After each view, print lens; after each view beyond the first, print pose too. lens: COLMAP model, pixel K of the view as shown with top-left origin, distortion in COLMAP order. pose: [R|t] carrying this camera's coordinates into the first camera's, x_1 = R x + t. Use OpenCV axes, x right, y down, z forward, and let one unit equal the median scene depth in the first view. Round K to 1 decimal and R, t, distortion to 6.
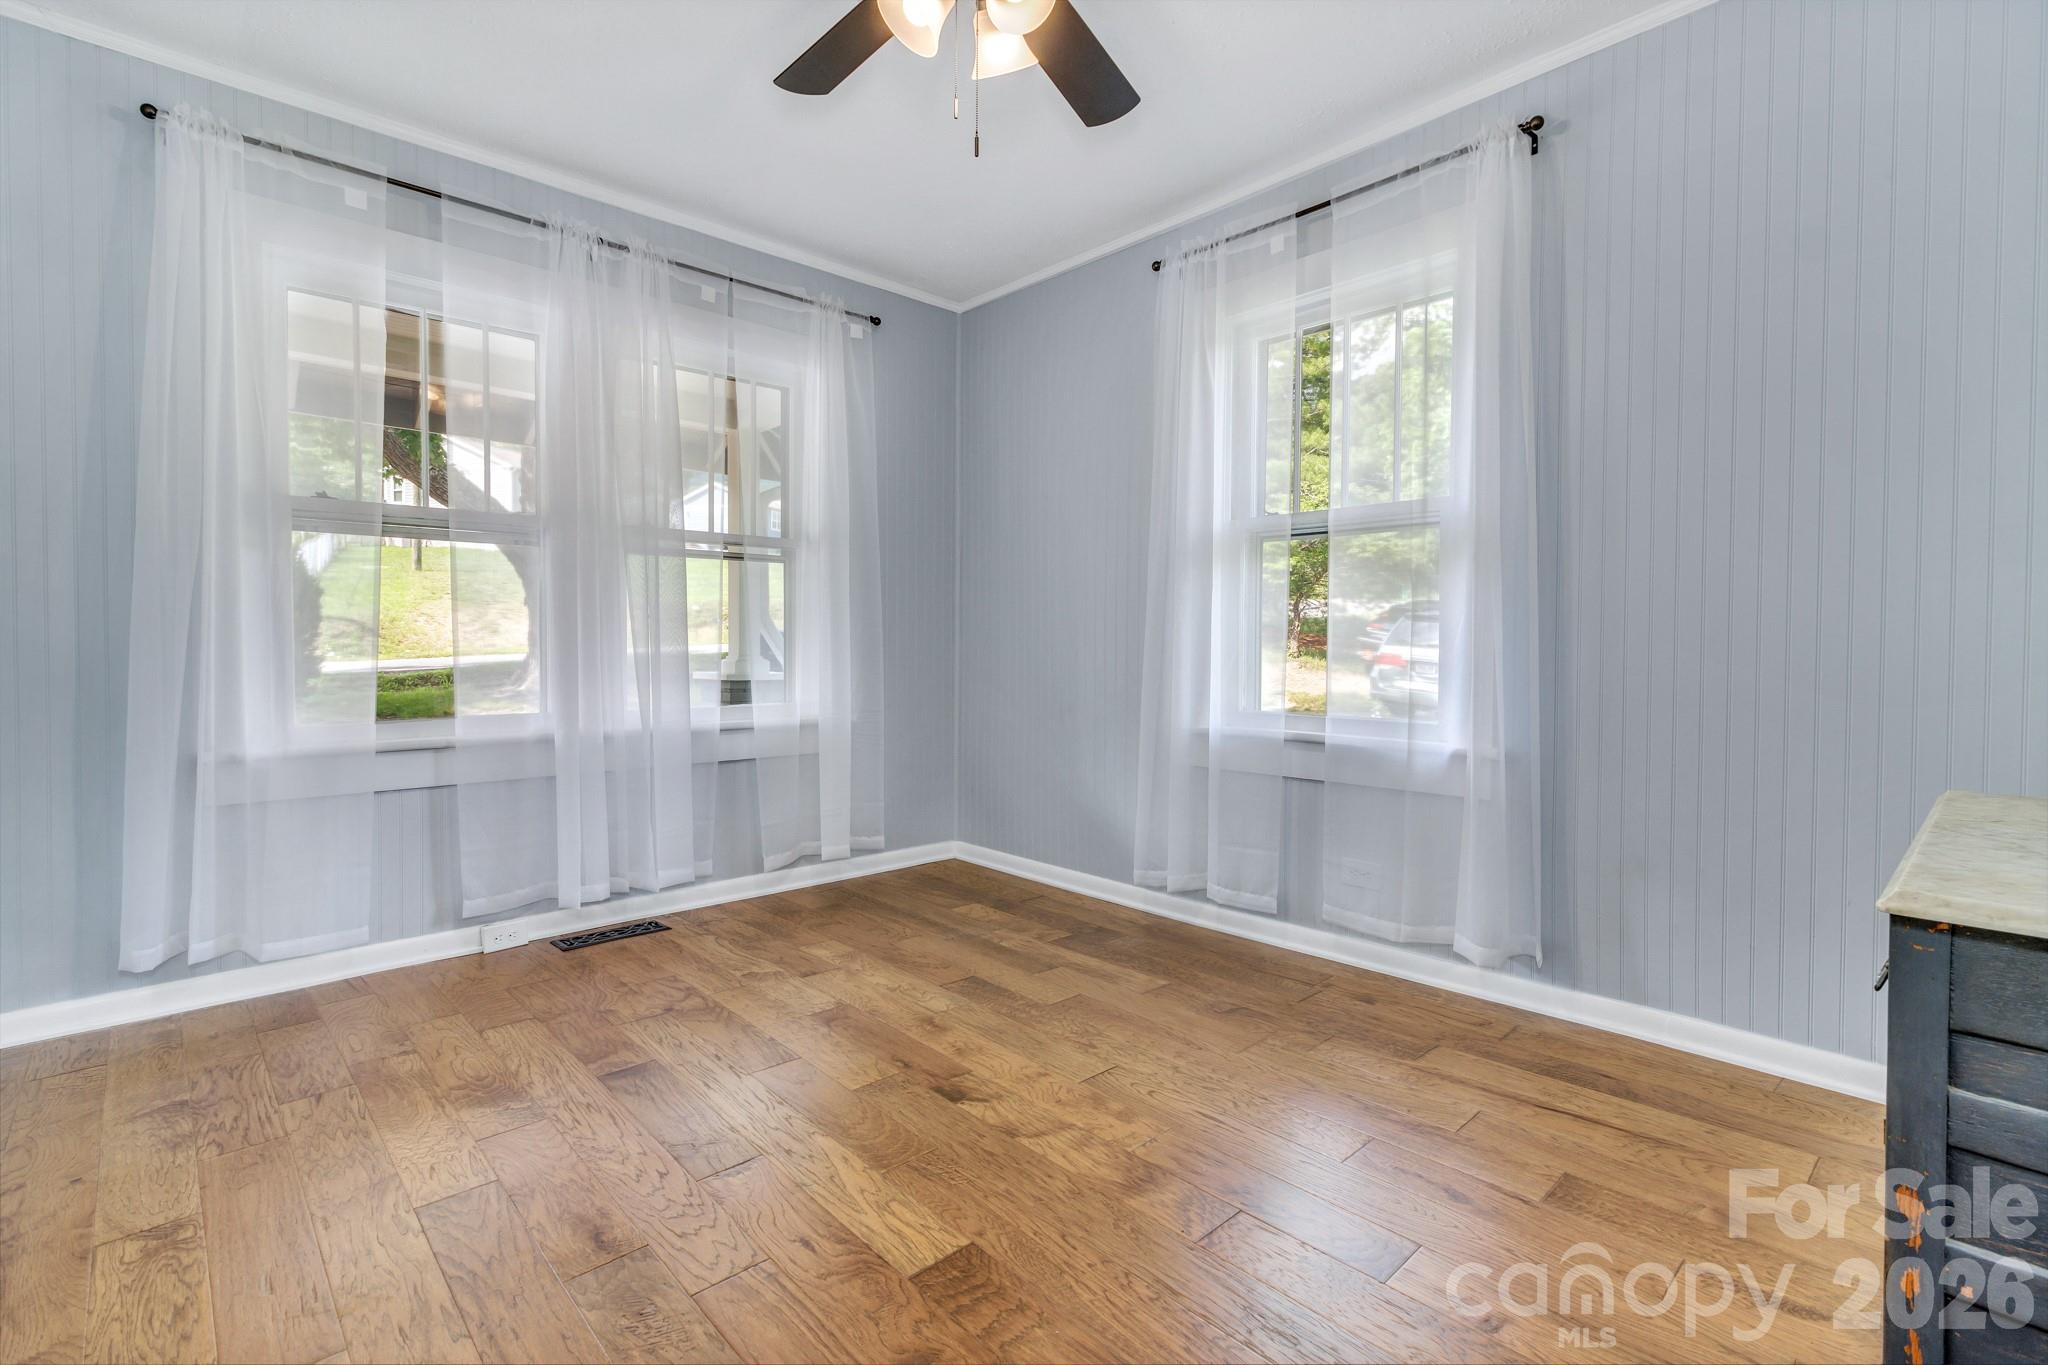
lens RADIAL K [[924.2, 0, 1009.9], [0, 924.2, 653.6], [0, 0, 1]] dist [0.000239, -0.000667]
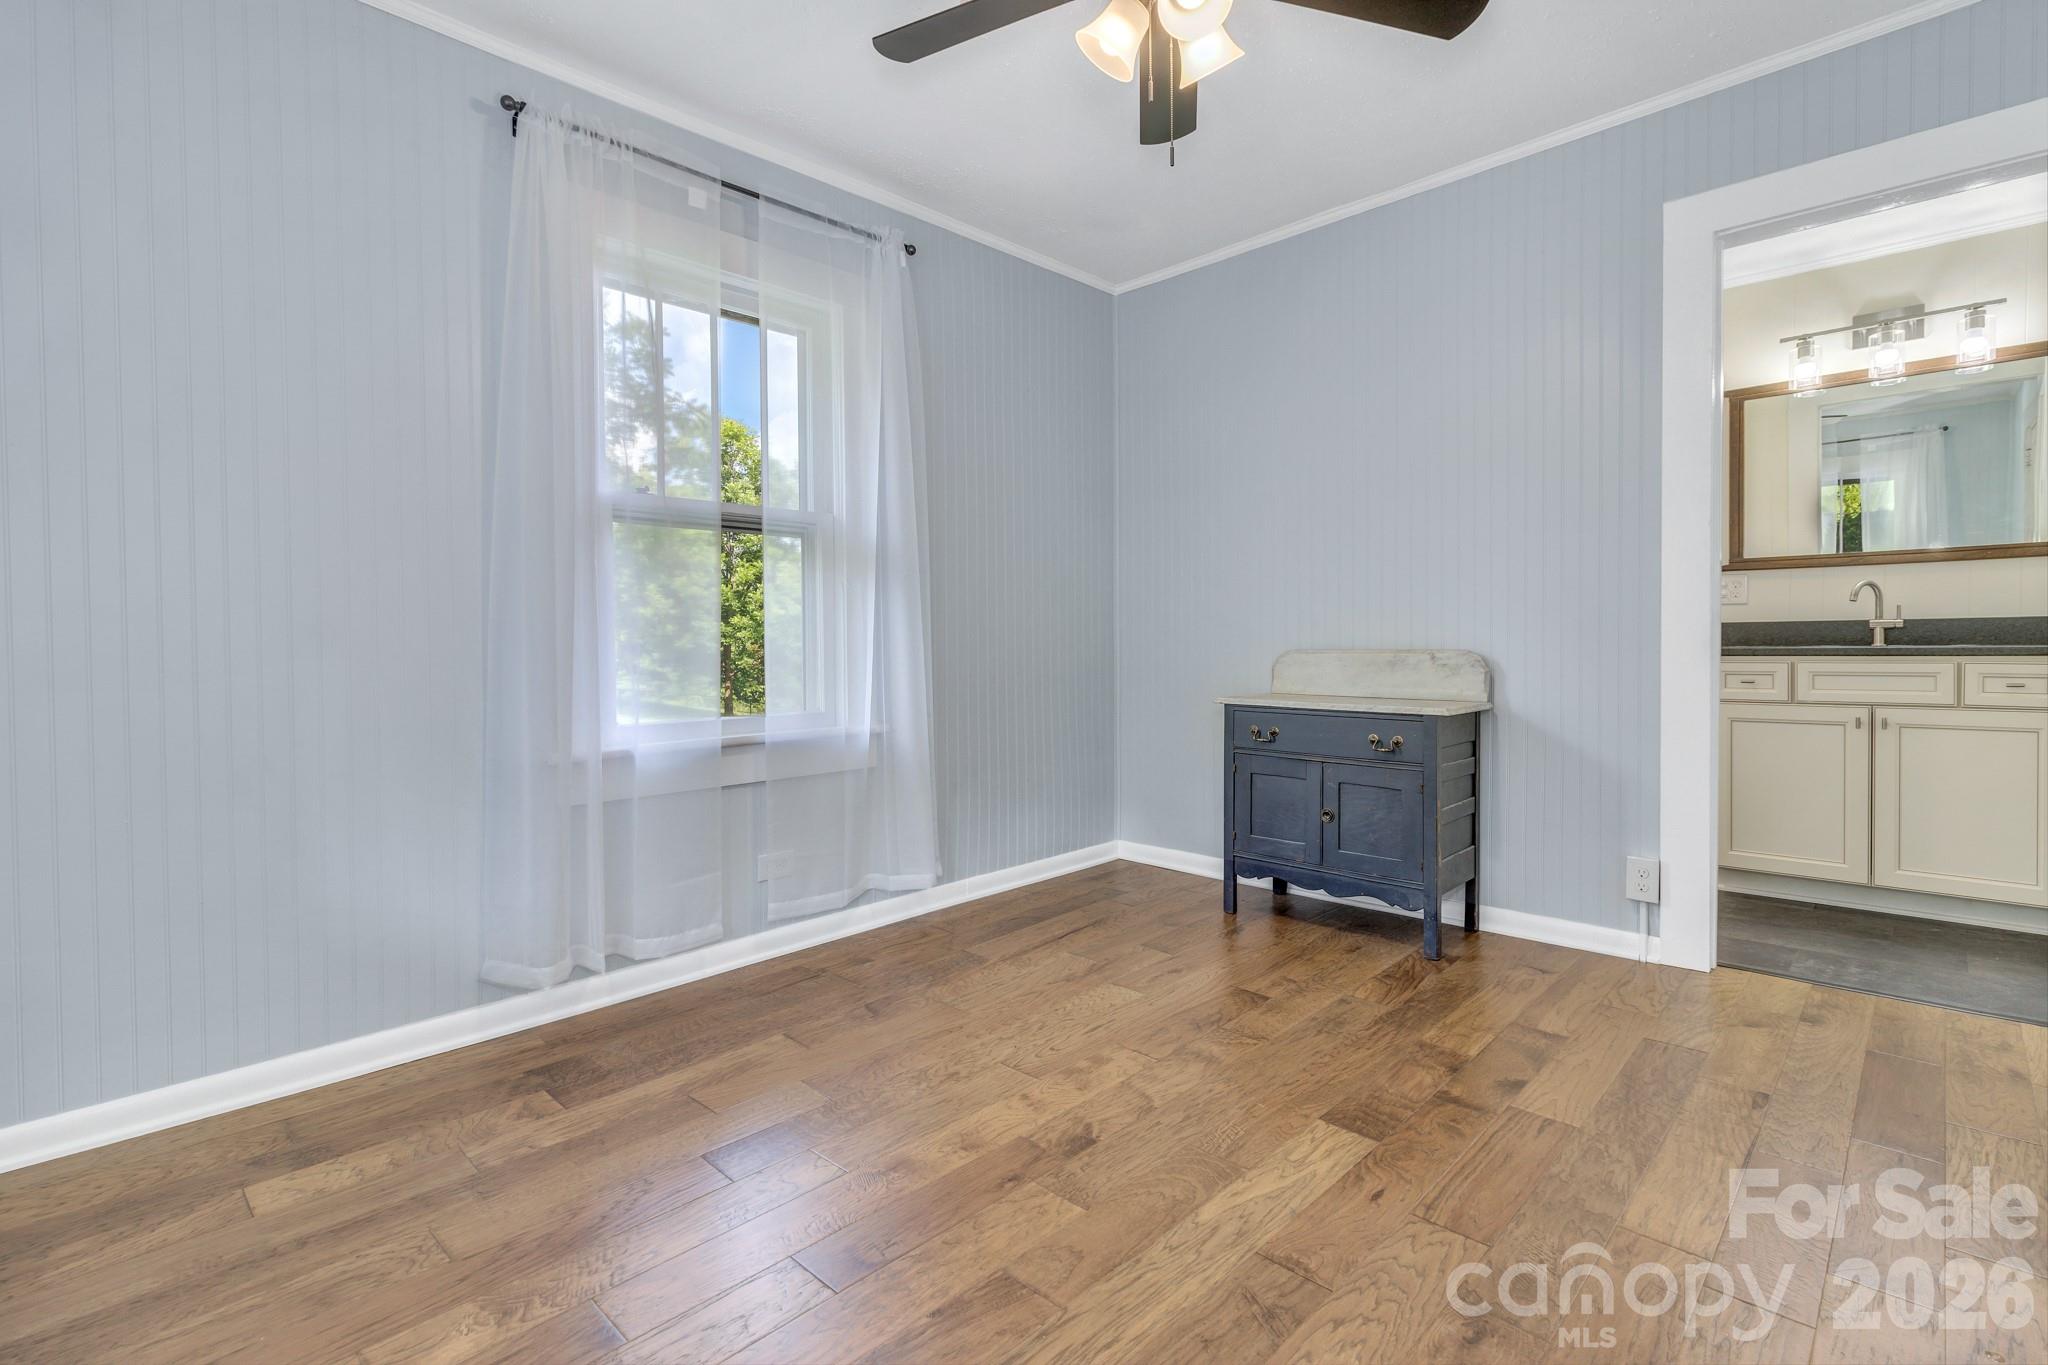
lens RADIAL K [[944.1, 0, 1030.8], [0, 944.1, 655.7], [0, 0, 1]] dist [-0.001093, -0.000169]
pose [[-0.051444, -0.018922, 0.998497, -0.758278], [0.020431, 0.999591, 0.019995, -0.011932], [-0.998467, 0.021429, -0.051036, 0.852642]]
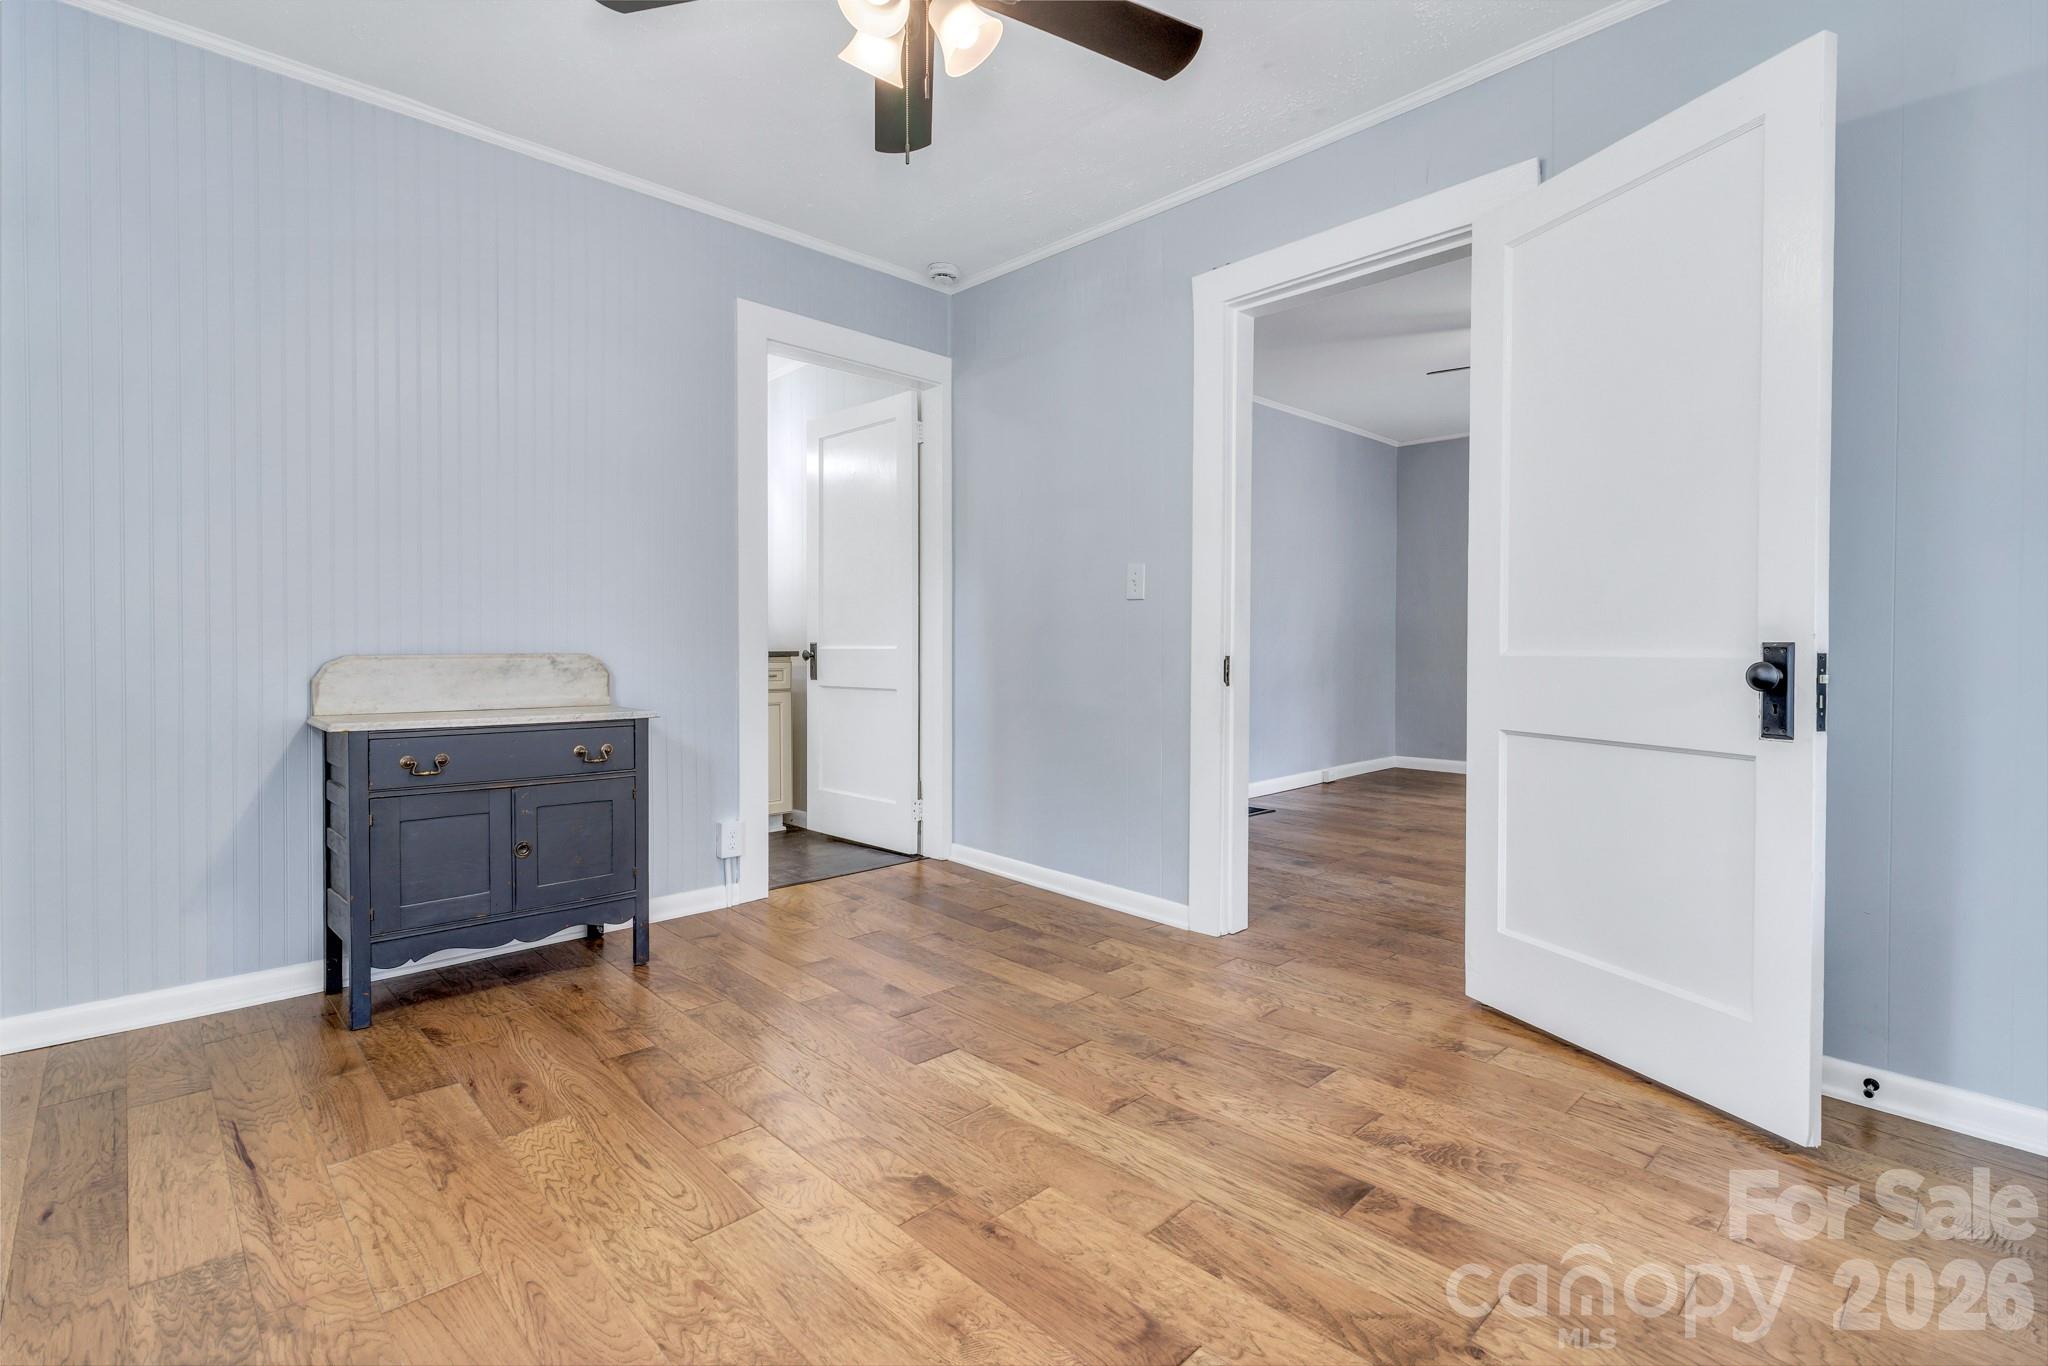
lens RADIAL K [[956.4, 0, 1016.6], [0, 956.4, 665.2], [0, 0, 1]] dist [0.001271, -0.000794]
pose [[-0.999819, -0.005001, -0.018345, -0.097407], [-0.005612, 0.999426, 0.033397, -0.012397], [0.018167, 0.033494, -0.999274, 1.446113]]
